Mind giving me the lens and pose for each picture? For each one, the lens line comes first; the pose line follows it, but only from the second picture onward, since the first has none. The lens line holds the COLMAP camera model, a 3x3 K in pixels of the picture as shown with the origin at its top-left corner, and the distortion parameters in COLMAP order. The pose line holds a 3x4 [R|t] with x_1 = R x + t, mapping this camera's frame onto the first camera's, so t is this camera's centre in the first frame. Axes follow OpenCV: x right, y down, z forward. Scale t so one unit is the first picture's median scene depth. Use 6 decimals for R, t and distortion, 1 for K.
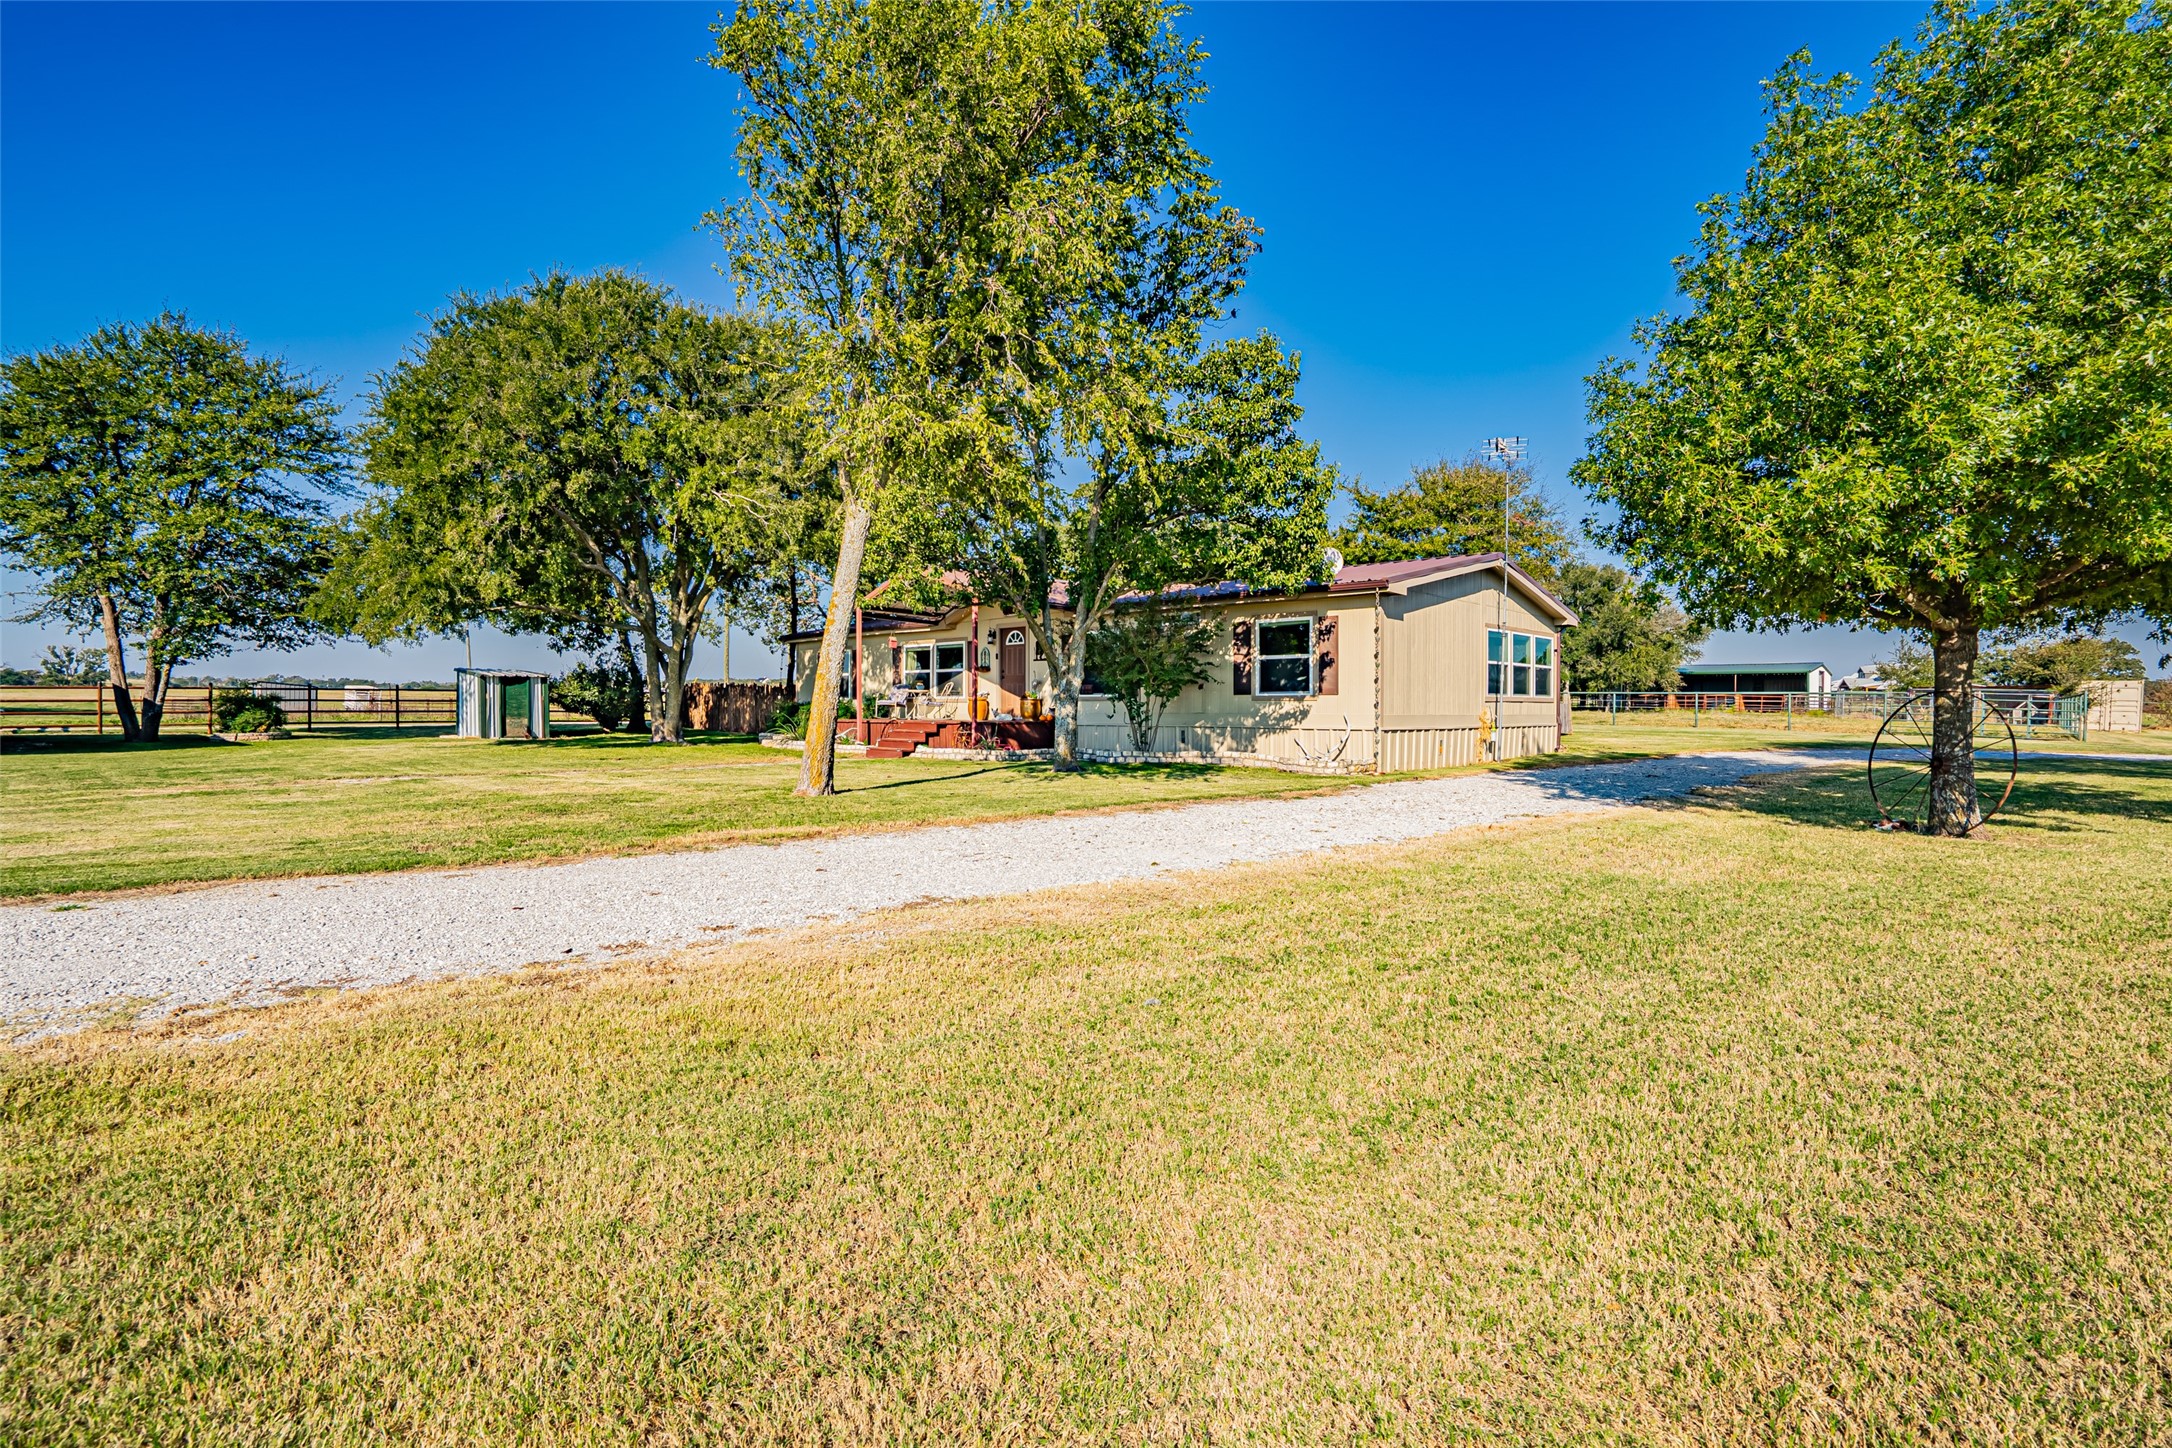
lens RADIAL K [[1000.2, 0, 1079.1], [0, 1000.2, 734.0], [0, 0, 1]] dist [-0.011981, 0.000431]
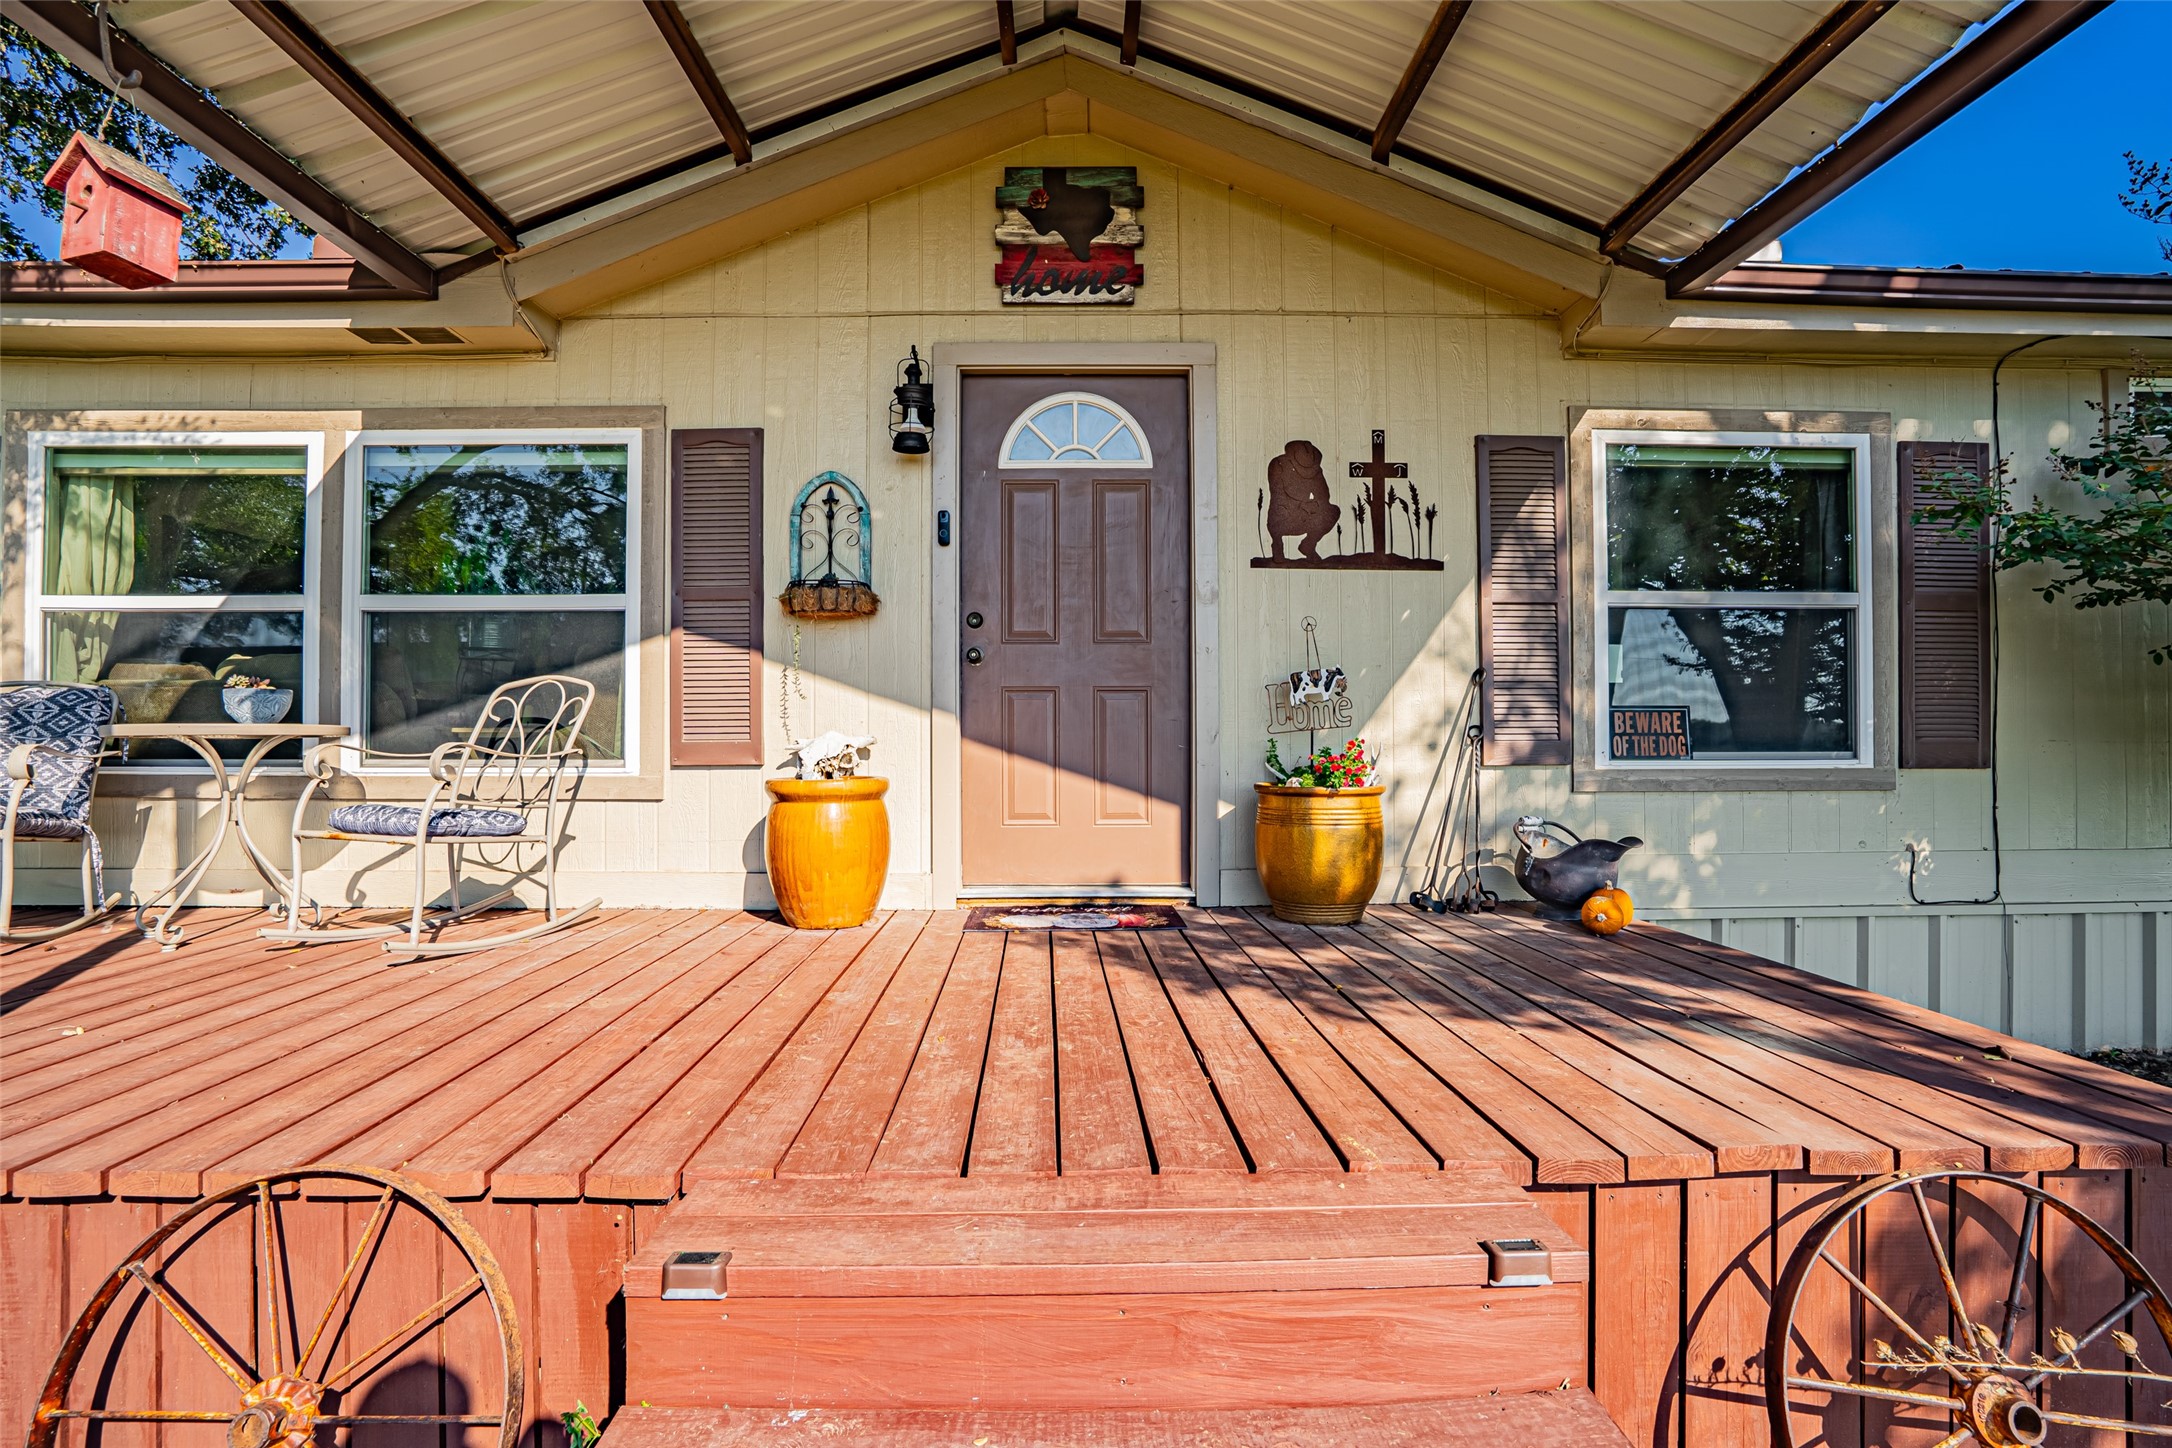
lens RADIAL K [[1000.2, 0, 1083.3], [0, 1000.2, 726.6], [0, 0, 1]] dist [-0.011981, 0.000431]
pose [[0.711409, 0.002968, 0.702772, -0.182808], [0.027349, 0.999117, -0.031905, -0.037121], [-0.702246, 0.041917, 0.710700, 0.844120]]
